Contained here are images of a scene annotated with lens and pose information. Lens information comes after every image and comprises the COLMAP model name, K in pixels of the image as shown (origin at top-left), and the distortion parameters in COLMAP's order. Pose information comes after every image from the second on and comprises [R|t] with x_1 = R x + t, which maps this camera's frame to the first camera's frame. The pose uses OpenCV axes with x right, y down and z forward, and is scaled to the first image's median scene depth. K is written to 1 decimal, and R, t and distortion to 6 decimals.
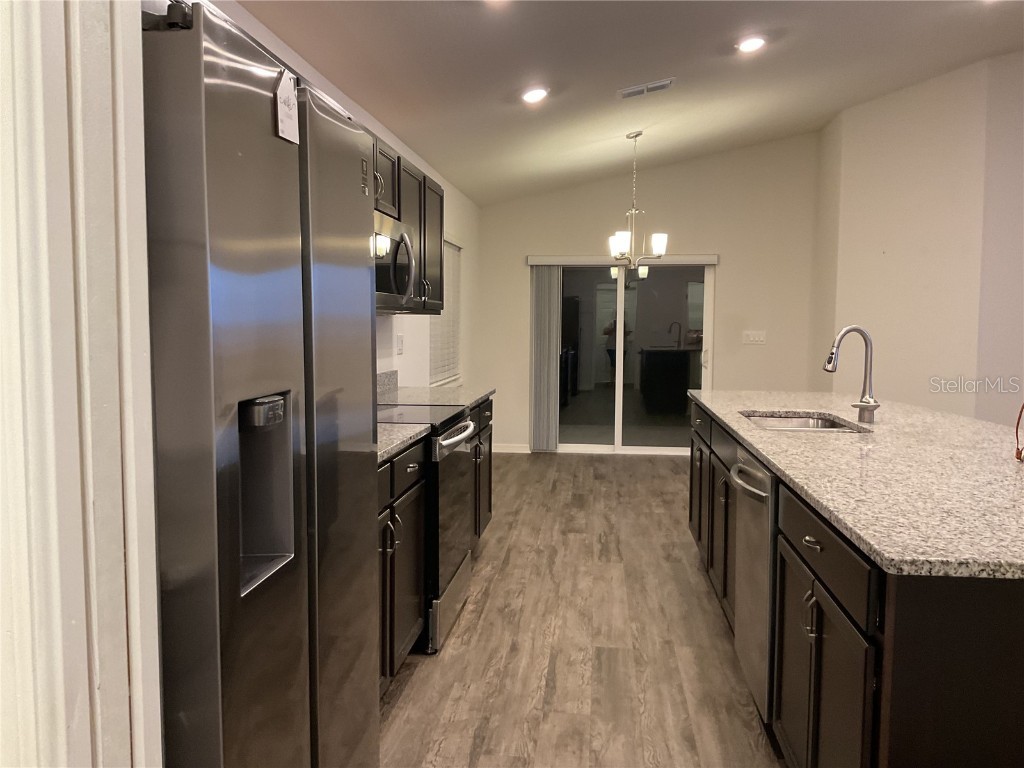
lens RADIAL K [[845.0, 0, 512.5], [0, 845.0, 376.9], [0, 0, 1]] dist [0.068856, -0.131558]
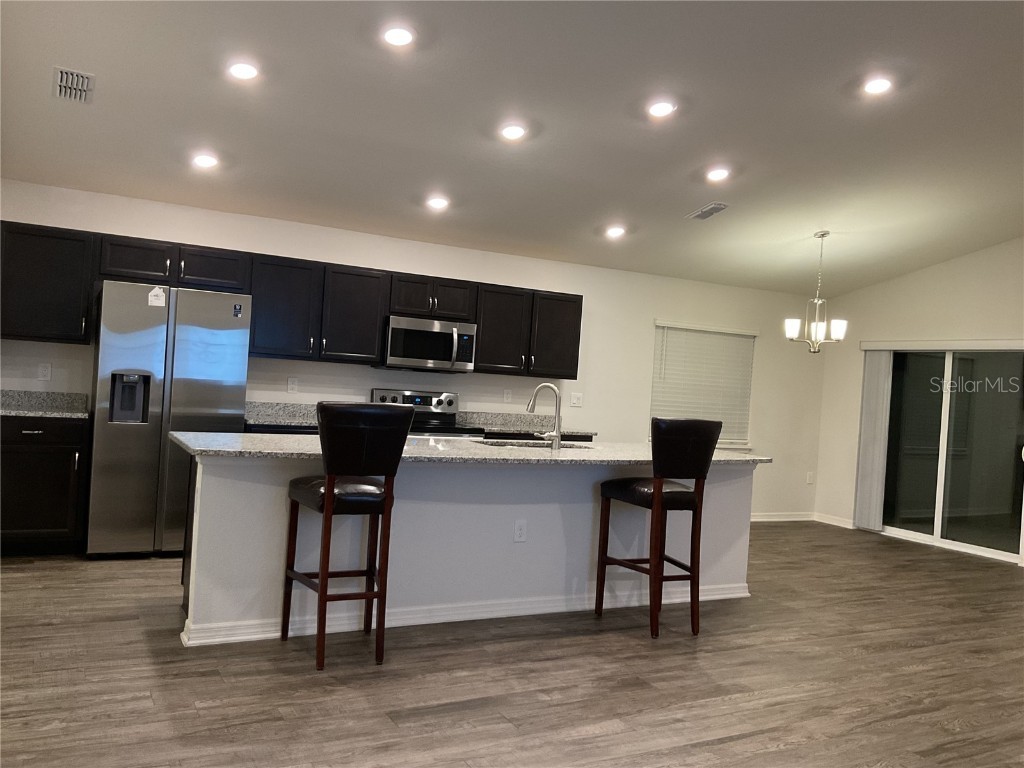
lens RADIAL K [[845.0, 0, 518.1], [0, 845.0, 385.9], [0, 0, 1]] dist [0.068856, -0.131558]
pose [[0.571667, 0.036831, -0.819658, 1.409735], [-0.116836, 0.992466, -0.036891, 0.004507], [0.812124, 0.116855, 0.571664, 0.090659]]
